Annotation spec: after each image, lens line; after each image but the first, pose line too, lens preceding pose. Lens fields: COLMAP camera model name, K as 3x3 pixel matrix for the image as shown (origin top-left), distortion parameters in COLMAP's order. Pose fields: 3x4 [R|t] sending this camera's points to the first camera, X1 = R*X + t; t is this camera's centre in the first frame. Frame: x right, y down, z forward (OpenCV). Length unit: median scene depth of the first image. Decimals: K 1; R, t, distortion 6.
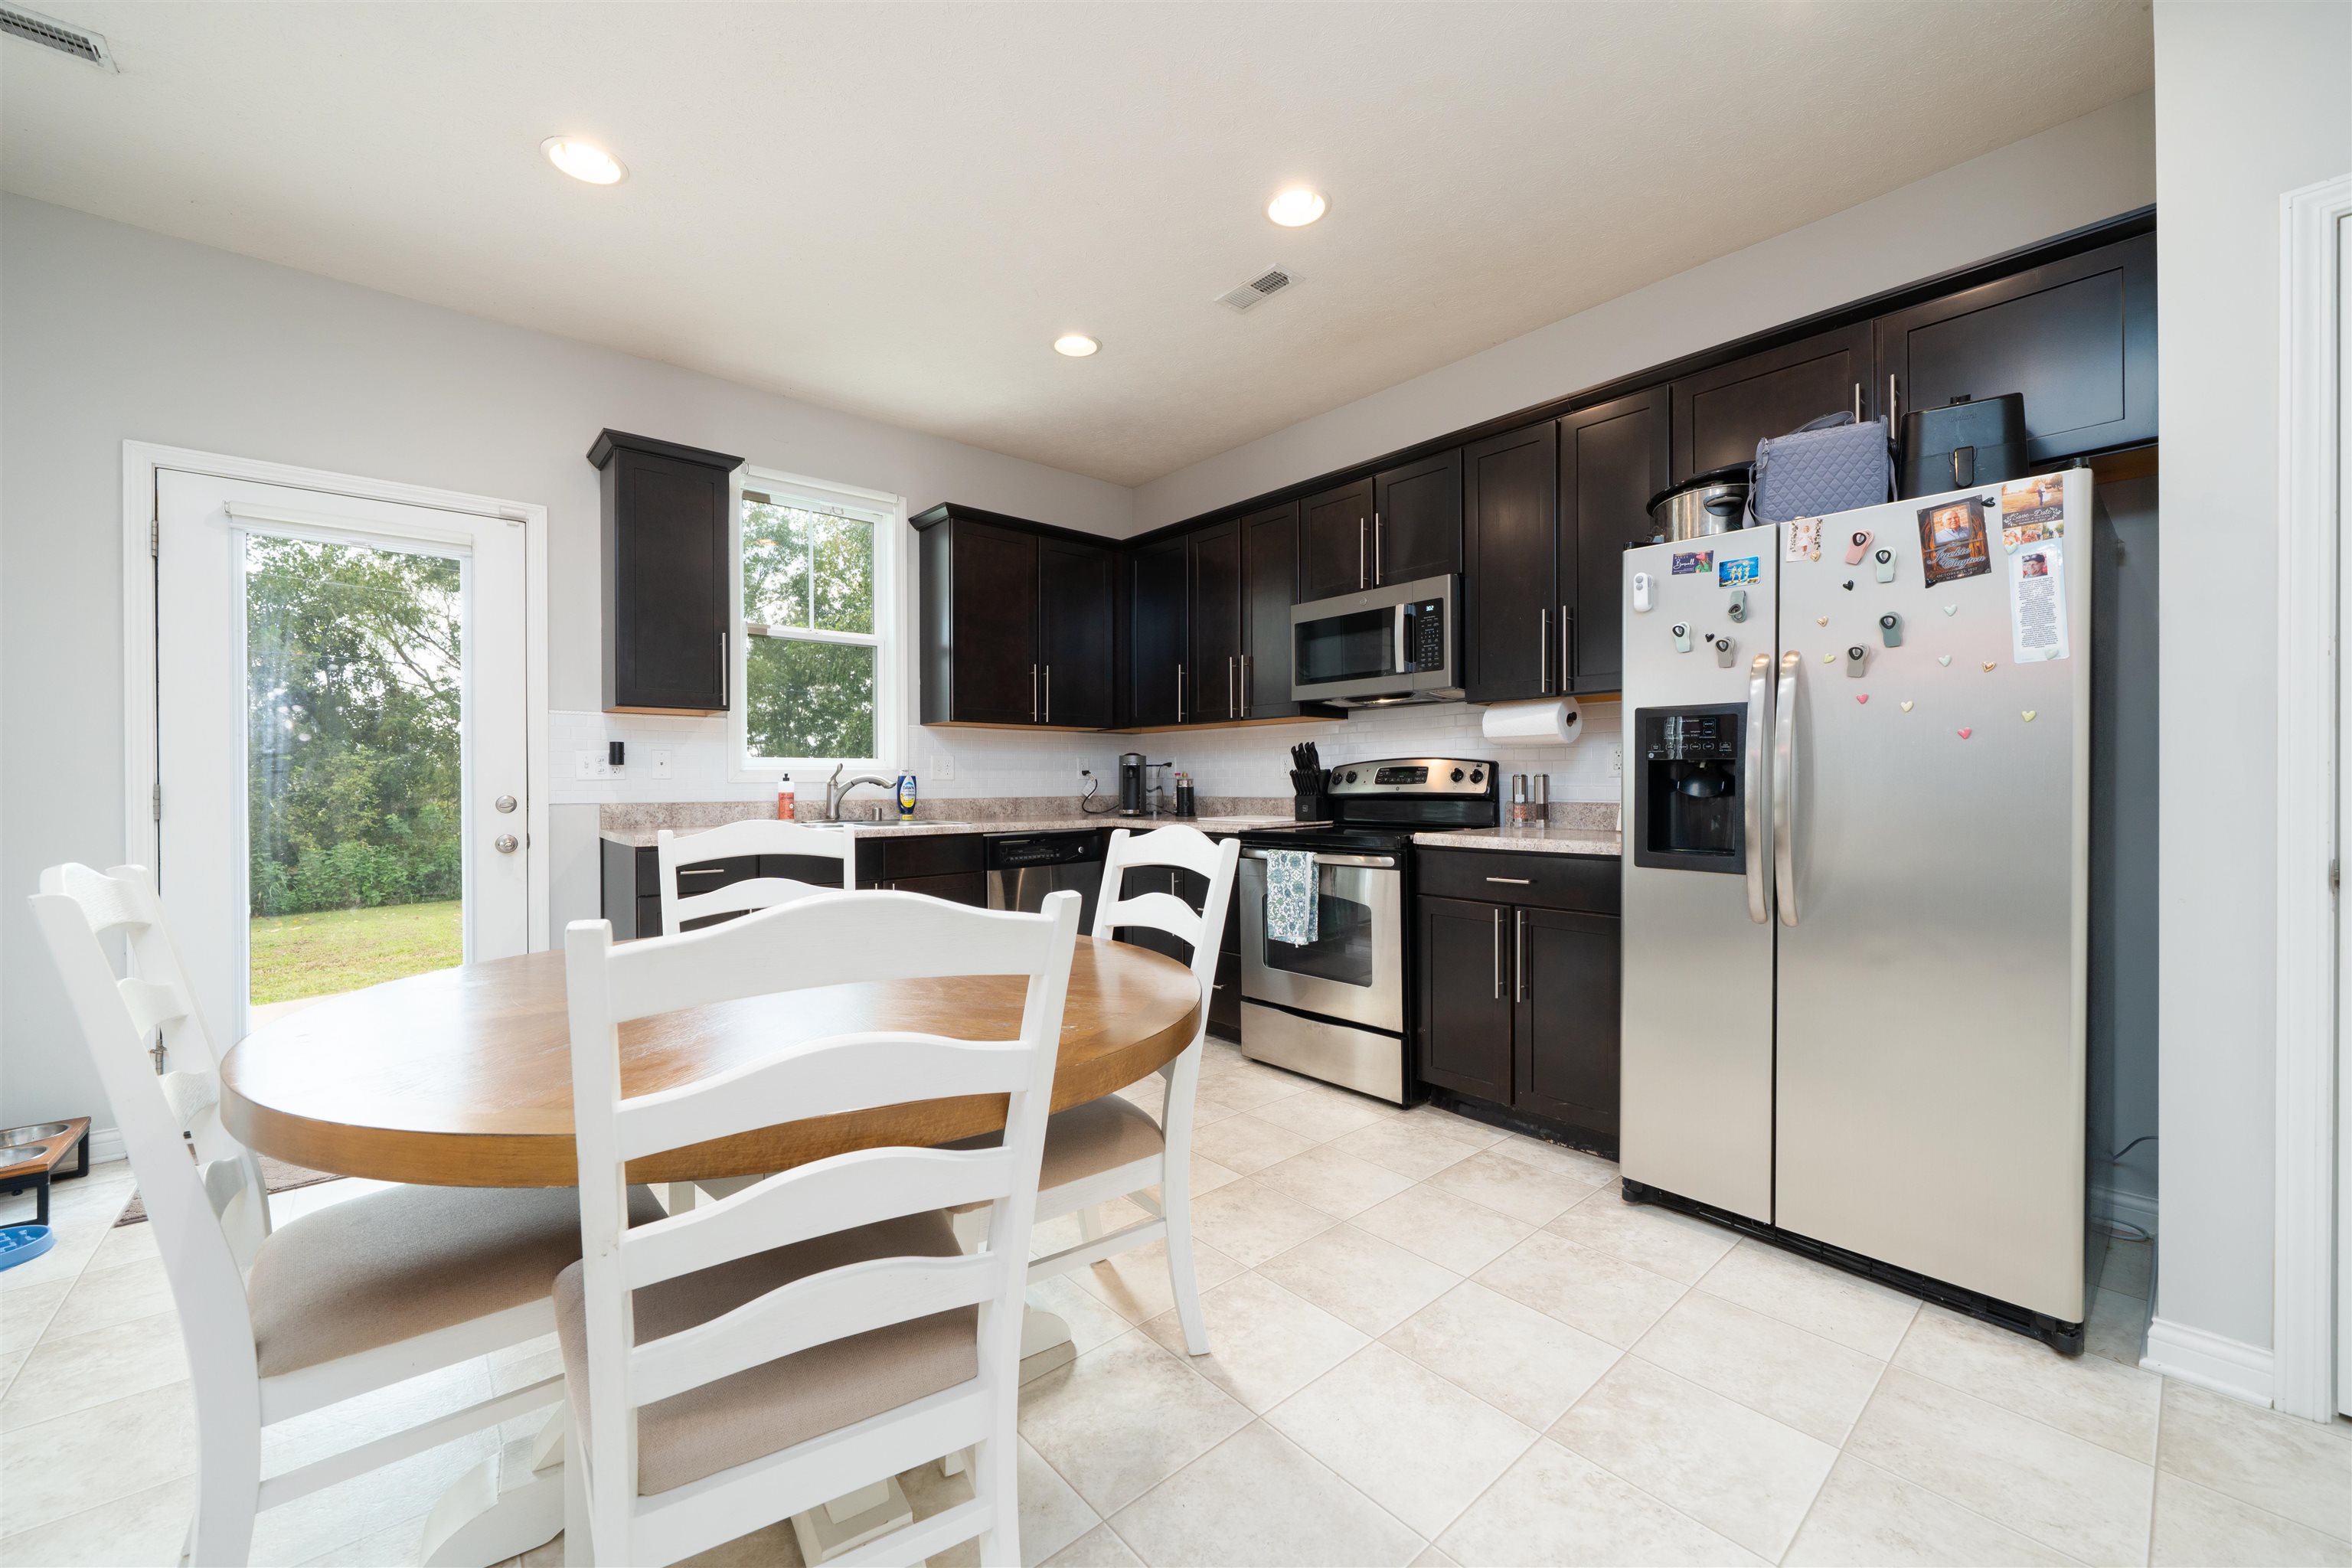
lens RADIAL K [[893.8, 0, 1217.1], [0, 893.8, 782.9], [0, 0, 1]] dist [-0.001409, -0.000832]
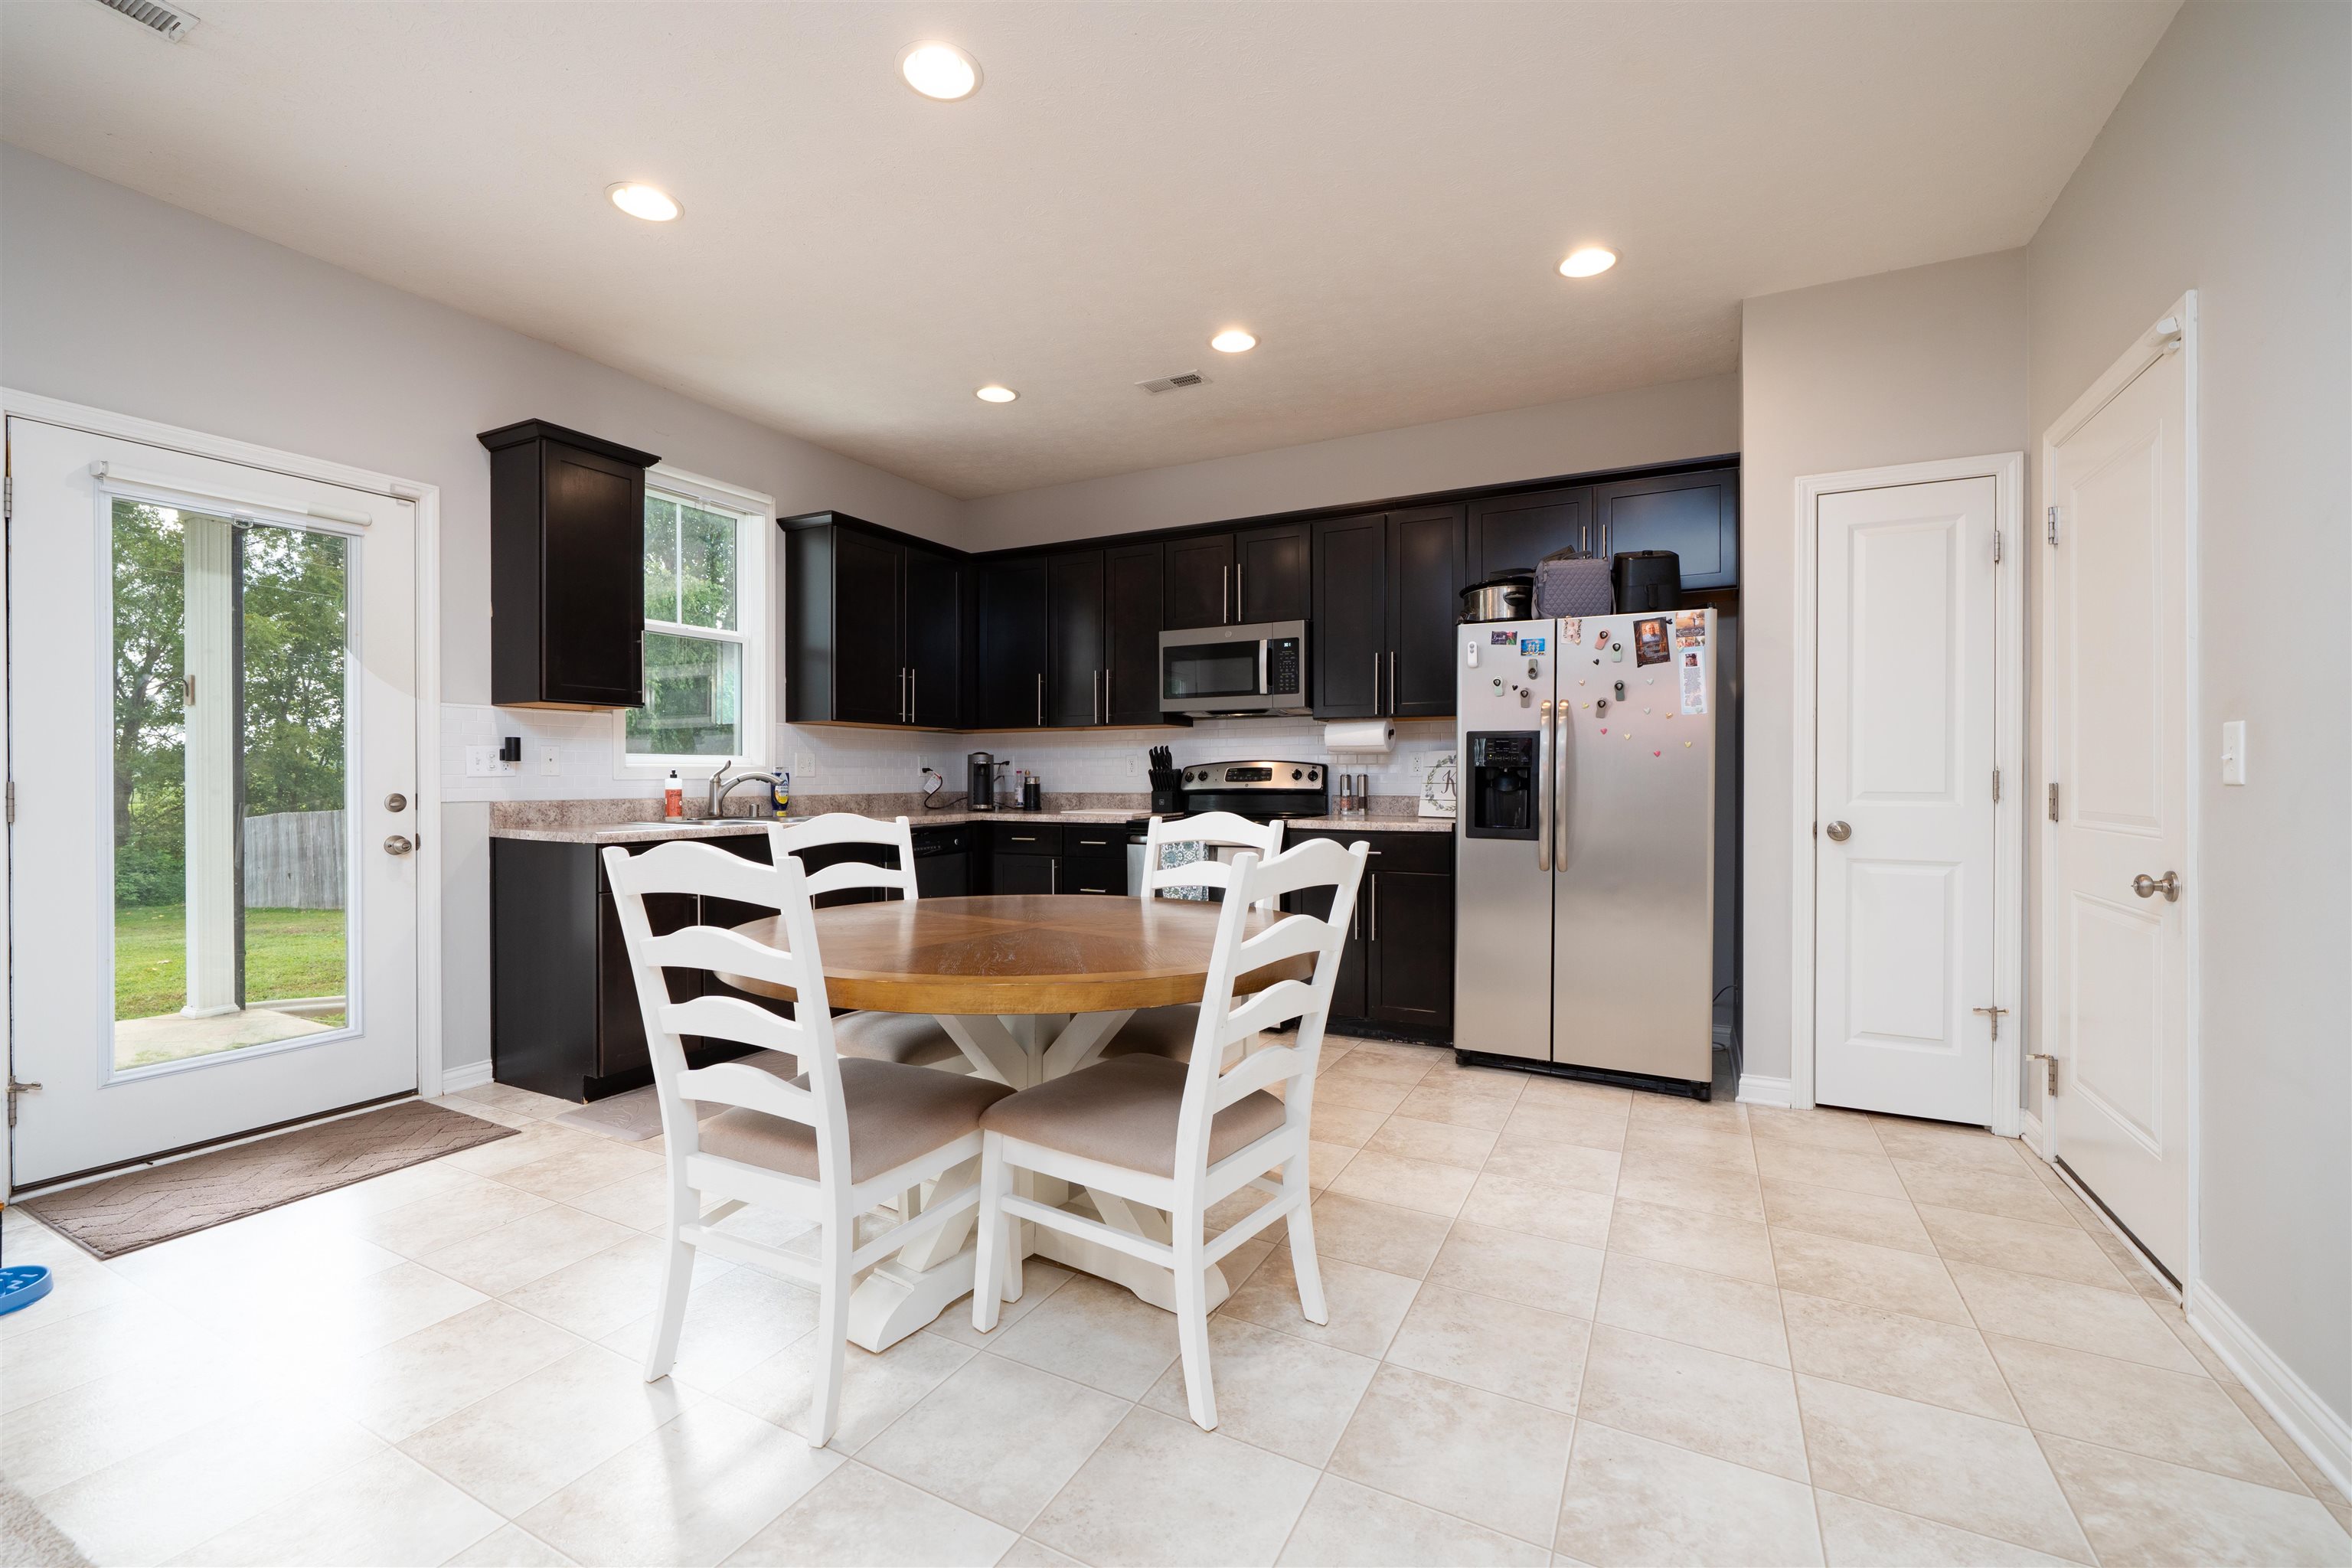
lens RADIAL K [[957.1, 0, 1191.7], [0, 957.1, 778.9], [0, 0, 1]] dist [-0.002796, 0.000166]
pose [[0.934752, 0.001897, 0.355295, -0.372389], [-0.002037, 0.999998, 0.000020, -0.002626], [-0.355294, -0.000742, 0.934754, -0.230861]]
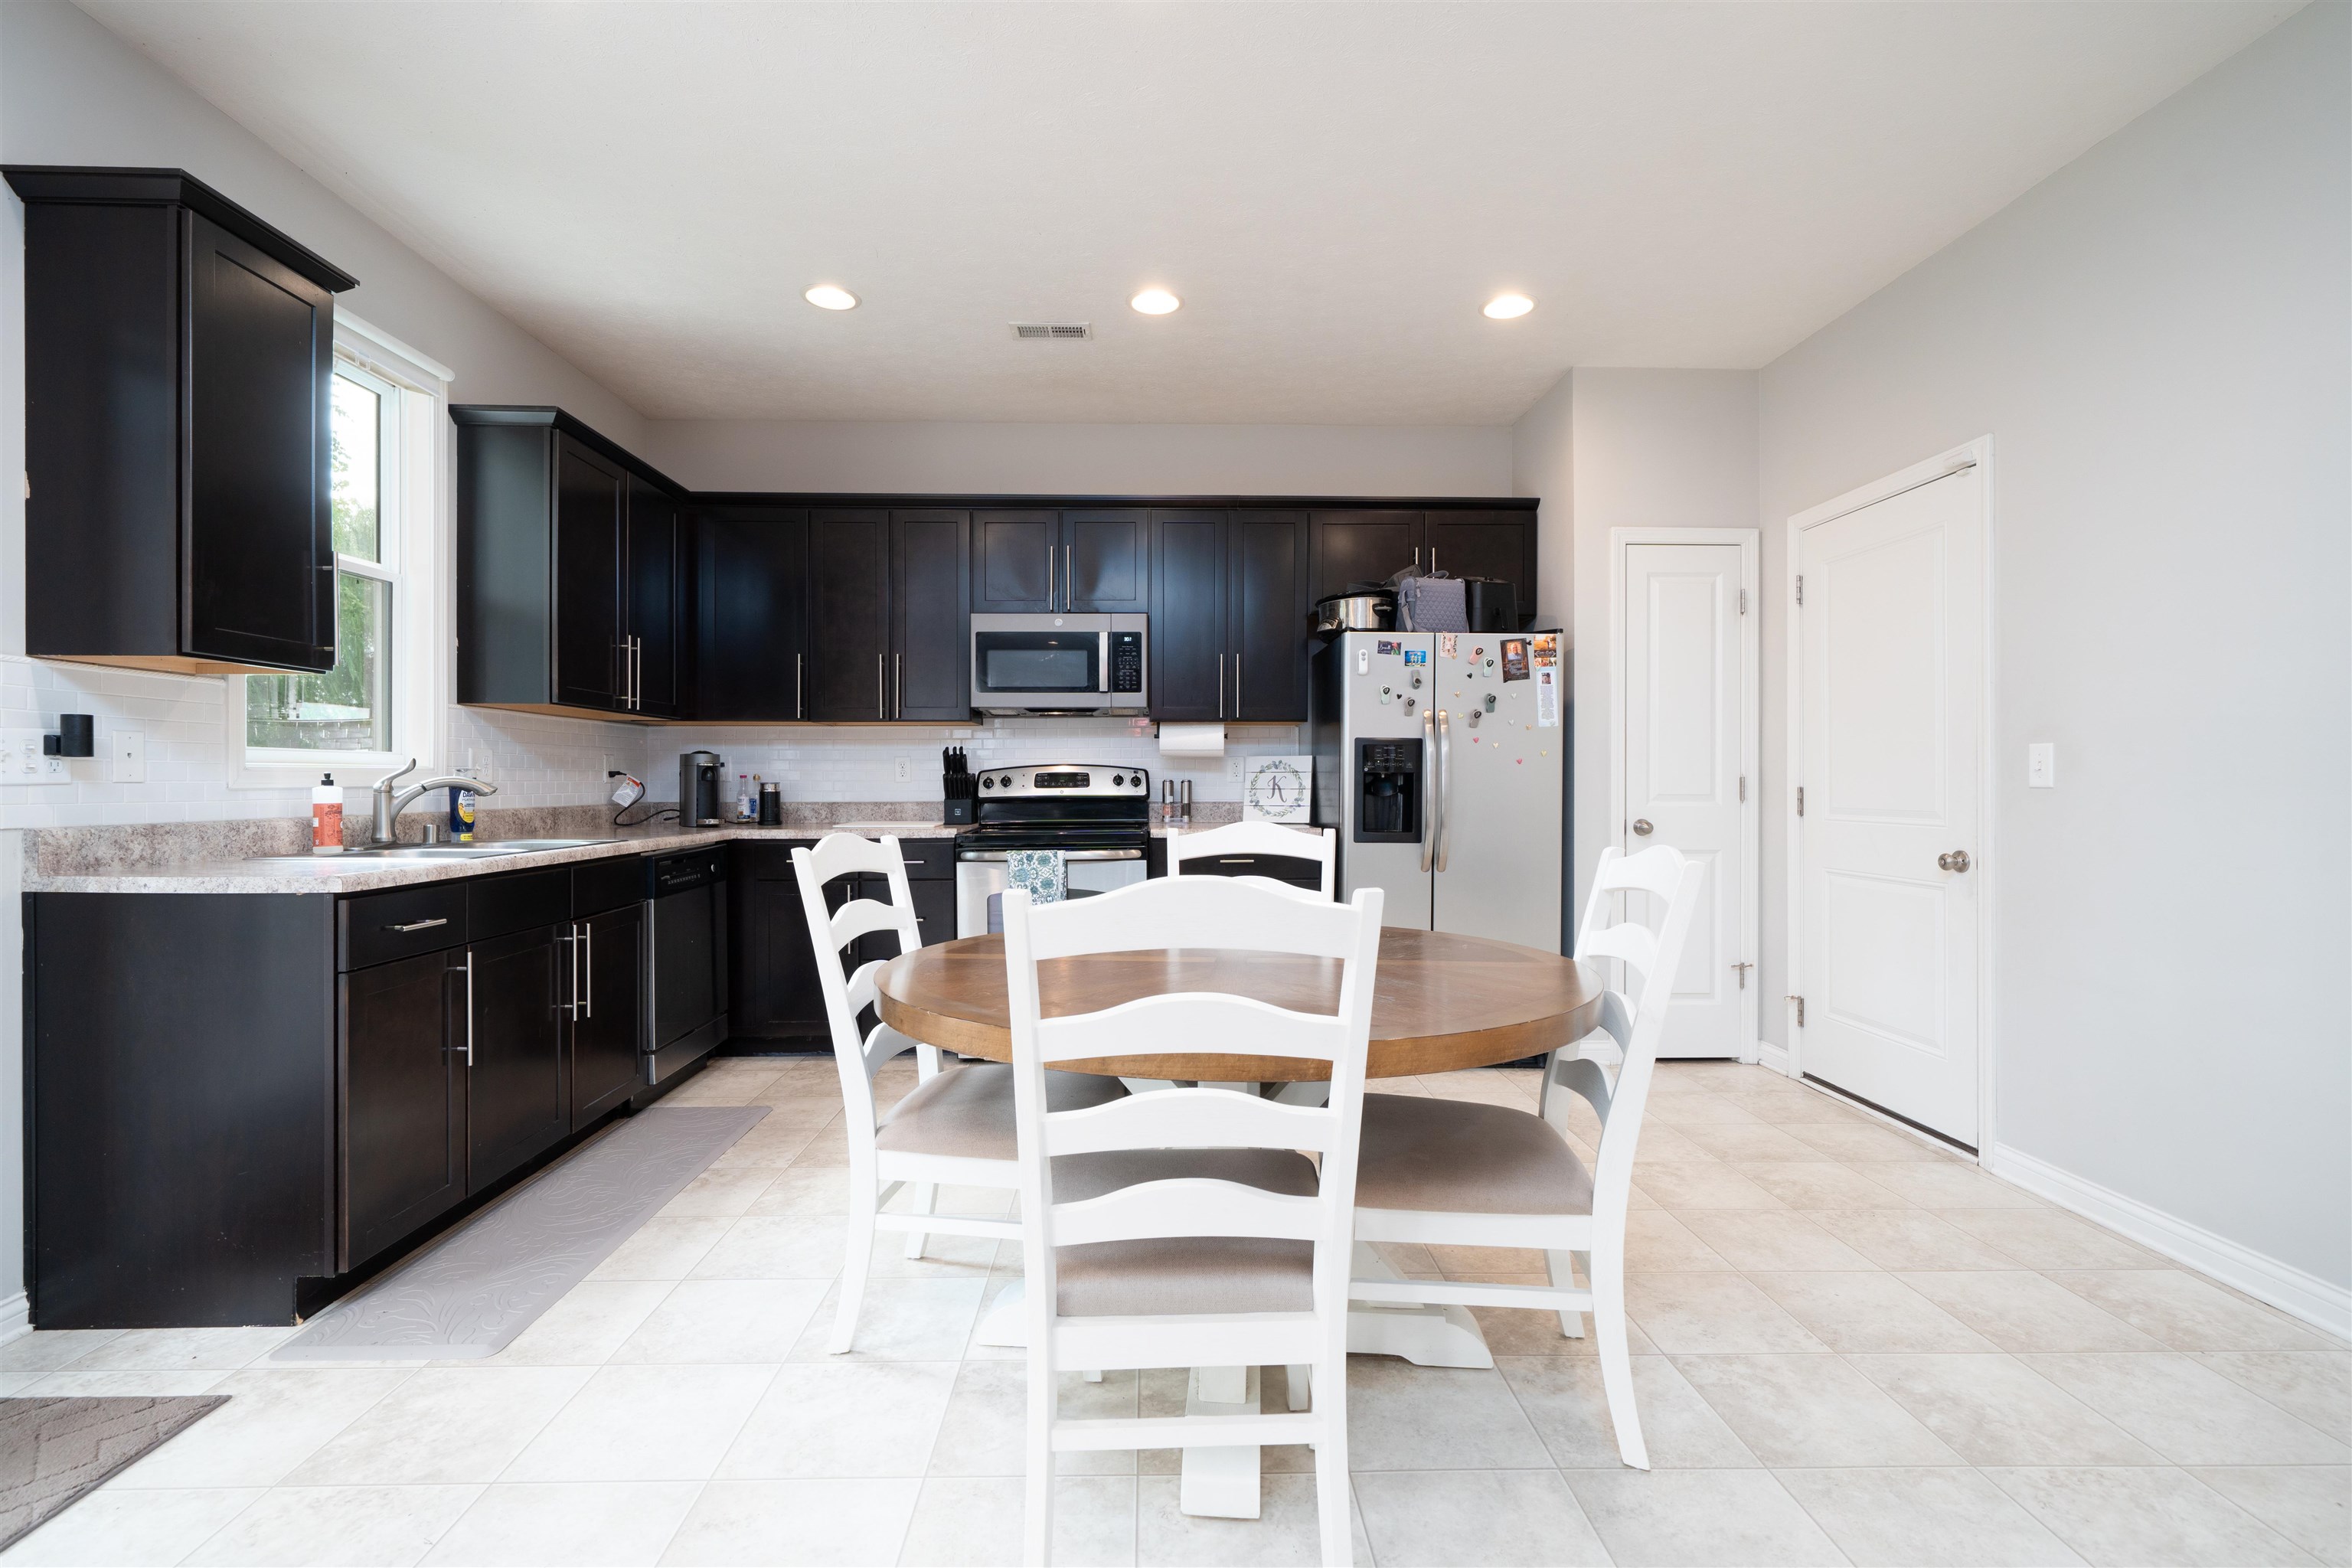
lens RADIAL K [[1010.2, 0, 1159.2], [0, 1010.2, 780.9], [0, 0, 1]] dist [-0.001569, 0.000554]
pose [[0.653258, 0.002431, 0.757132, -0.735990], [-0.000086, 0.999995, -0.003137, -0.003681], [-0.757136, 0.001984, 0.653255, 0.096188]]
